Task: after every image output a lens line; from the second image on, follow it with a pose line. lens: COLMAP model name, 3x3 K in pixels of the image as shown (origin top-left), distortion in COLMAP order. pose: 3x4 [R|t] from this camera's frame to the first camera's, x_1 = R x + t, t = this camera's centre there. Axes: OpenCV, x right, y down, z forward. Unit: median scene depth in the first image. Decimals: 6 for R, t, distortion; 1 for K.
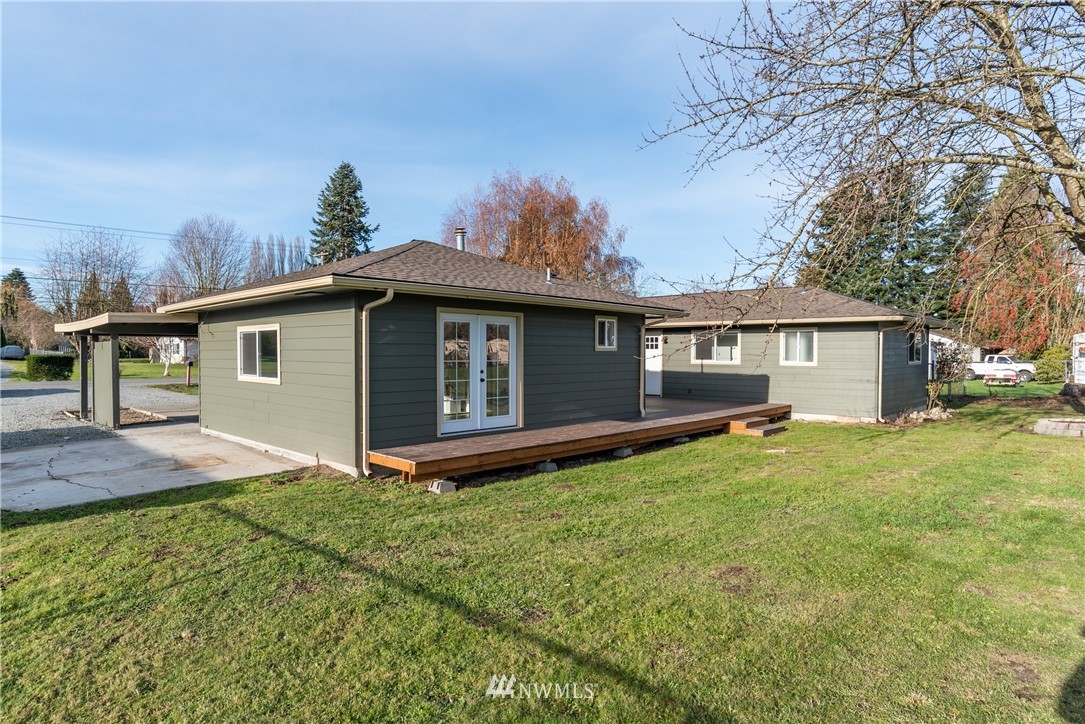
lens RADIAL K [[601.2, 0, 567.2], [0, 601.2, 363.0], [0, 0, 1]] dist [-0.062174, 0.042425]
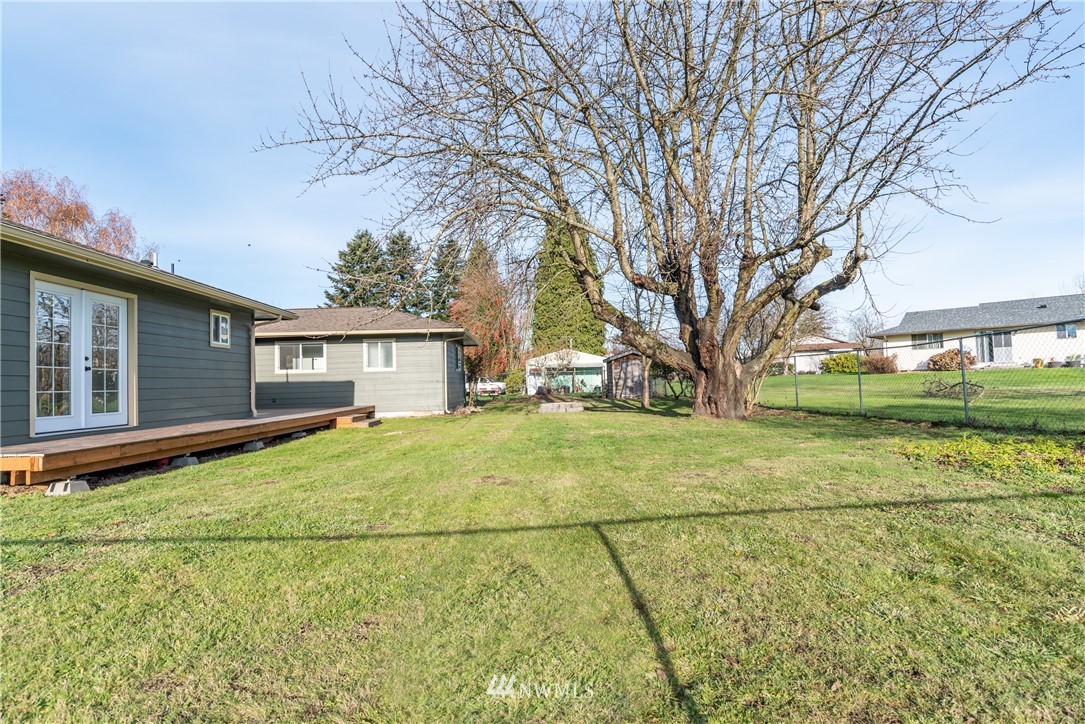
lens RADIAL K [[541.1, 0, 520.3], [0, 541.1, 363.9], [0, 0, 1]] dist [-0.019613, 0.000727]
pose [[0.738393, 0.002899, 0.674365, -0.159006], [0.038080, 0.998216, -0.045986, 0.063162], [-0.673295, 0.059635, 0.736965, 0.042952]]
